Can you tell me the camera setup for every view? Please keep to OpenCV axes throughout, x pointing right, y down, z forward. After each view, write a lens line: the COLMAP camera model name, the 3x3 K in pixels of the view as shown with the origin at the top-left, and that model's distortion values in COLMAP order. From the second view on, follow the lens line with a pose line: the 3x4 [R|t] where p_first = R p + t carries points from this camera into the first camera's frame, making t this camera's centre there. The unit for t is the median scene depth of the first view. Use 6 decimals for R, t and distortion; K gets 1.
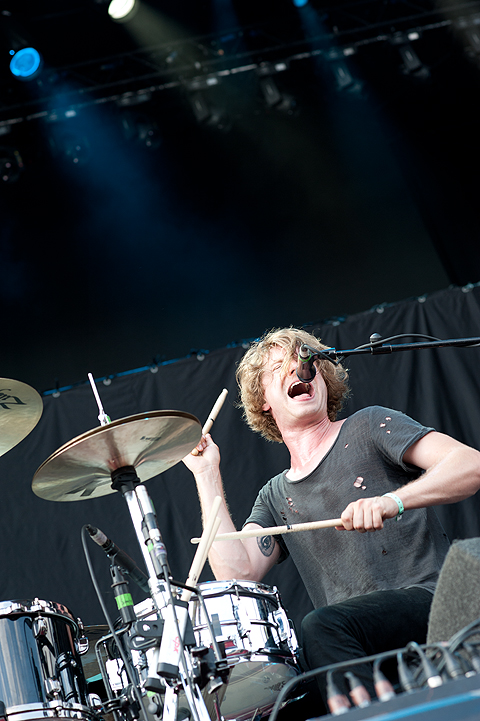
lens RADIAL K [[1720.6, 0, 240.4], [0, 1720.6, 357.1], [0, 0, 1]] dist [-0.002602, 0.000000]
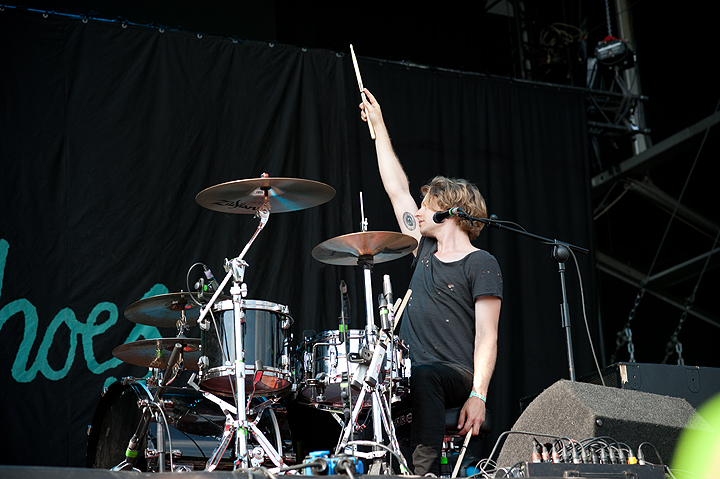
lens RADIAL K [[1718.2, 0, 358.7], [0, 1718.2, 242.4], [0, 0, 1]] dist [-0.002602, 0.000000]
pose [[0.880625, 0.353426, 0.315578, -0.203722], [-0.397094, 0.913868, 0.084628, -0.028176], [-0.258487, -0.199840, 0.945118, -0.192899]]
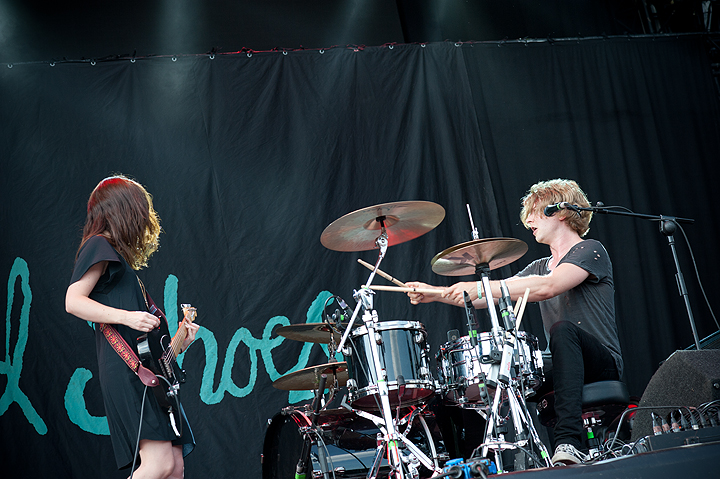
lens RADIAL K [[1718.2, 0, 370.7], [0, 1718.2, 236.0], [0, 0, 1]] dist [-0.002602, 0.000000]
pose [[0.952743, 0.196485, 0.231676, -0.203985], [-0.230905, 0.963978, 0.132021, -0.058666], [-0.197391, -0.179278, 0.963793, -0.242145]]
